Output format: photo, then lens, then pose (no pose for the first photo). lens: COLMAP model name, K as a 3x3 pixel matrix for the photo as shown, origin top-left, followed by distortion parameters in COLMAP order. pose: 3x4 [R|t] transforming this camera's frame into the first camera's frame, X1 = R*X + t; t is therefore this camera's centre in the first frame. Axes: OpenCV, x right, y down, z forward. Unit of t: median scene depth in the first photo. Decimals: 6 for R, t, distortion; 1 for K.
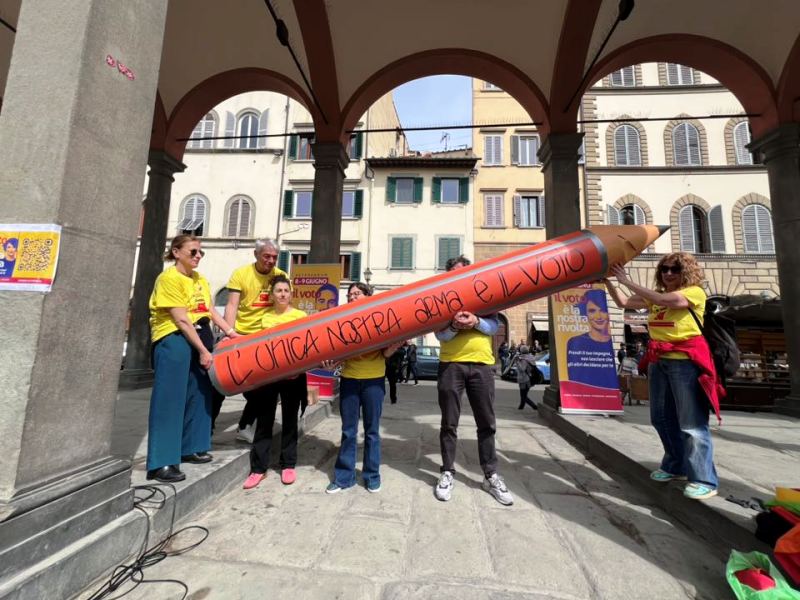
lens RADIAL K [[321.7, 0, 399.6], [0, 321.7, 300.7], [0, 0, 1]] dist [-0.001712, 0.000350]
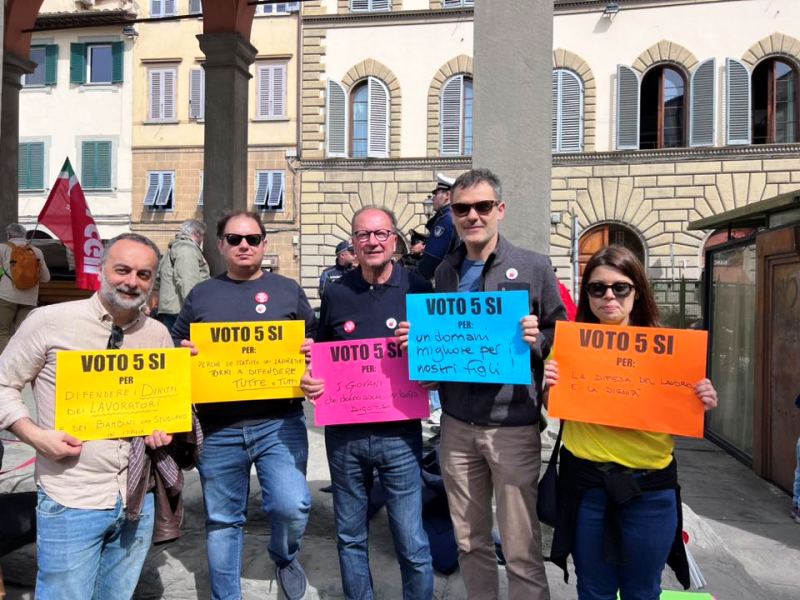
lens RADIAL K [[575.8, 0, 401.9], [0, 575.8, 300.1], [0, 0, 1]] dist [0.032261, -0.030559]
pose [[0.997035, -0.010529, -0.076222, 0.851815], [0.018128, 0.994852, 0.099704, 0.016694], [0.074780, -0.100790, 0.992093, -0.138547]]
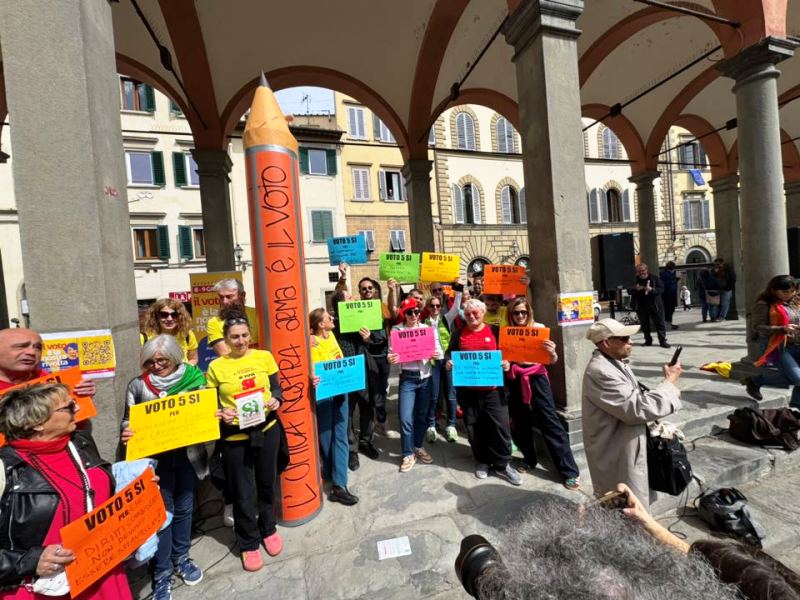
lens RADIAL K [[321.7, 0, 399.6], [0, 321.7, 300.7], [0, 0, 1]] dist [-0.001712, 0.000350]
pose [[0.920245, -0.102636, 0.377644, -0.032605], [0.053819, 0.989018, 0.137649, -0.039432], [-0.387624, -0.106346, 0.915663, -0.064303]]
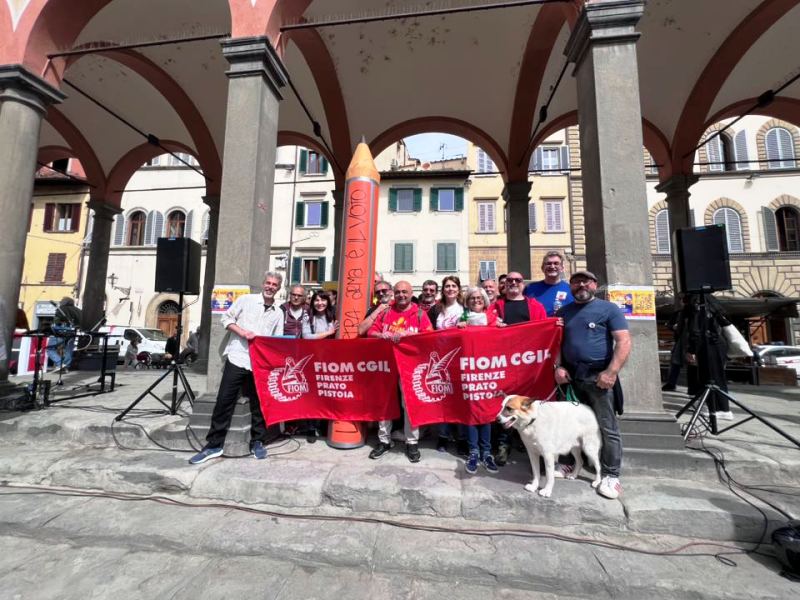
lens RADIAL K [[321.7, 0, 399.6], [0, 321.7, 300.7], [0, 0, 1]] dist [-0.001712, 0.000350]
pose [[0.999796, -0.015714, -0.012723, 0.005124], [0.015843, 0.999824, 0.010052, -0.010783], [0.012563, -0.010251, 0.999869, -0.107866]]
